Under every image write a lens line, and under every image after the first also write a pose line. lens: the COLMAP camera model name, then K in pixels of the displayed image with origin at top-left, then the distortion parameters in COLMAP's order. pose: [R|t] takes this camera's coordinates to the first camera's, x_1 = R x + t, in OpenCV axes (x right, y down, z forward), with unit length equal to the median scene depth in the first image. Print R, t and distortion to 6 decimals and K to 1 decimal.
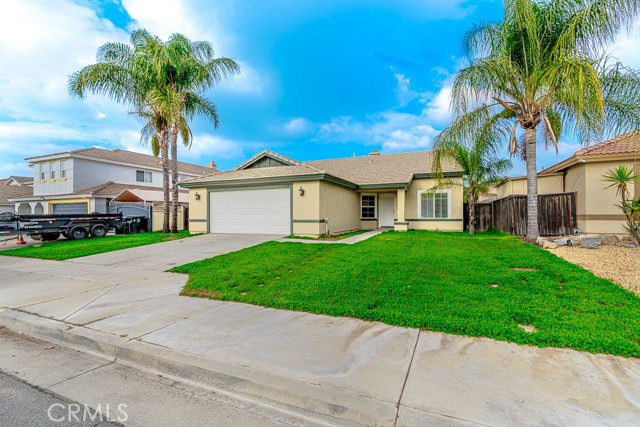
lens RADIAL K [[286.1, 0, 320.0], [0, 286.1, 213.5], [0, 0, 1]] dist [0.000535, 0.000073]
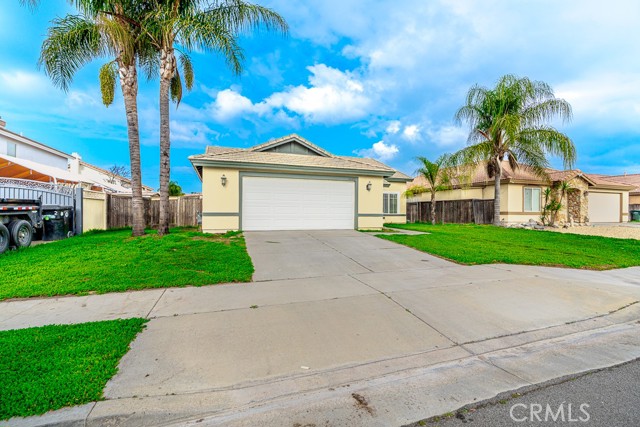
lens RADIAL K [[285.6, 0, 320.0], [0, 285.6, 213.5], [0, 0, 1]] dist [-0.062005, -0.000007]
pose [[0.715834, 0.007670, 0.698228, -0.752886], [-0.015942, 0.999859, 0.005361, 0.015197], [-0.698088, -0.014969, 0.715855, 0.326489]]
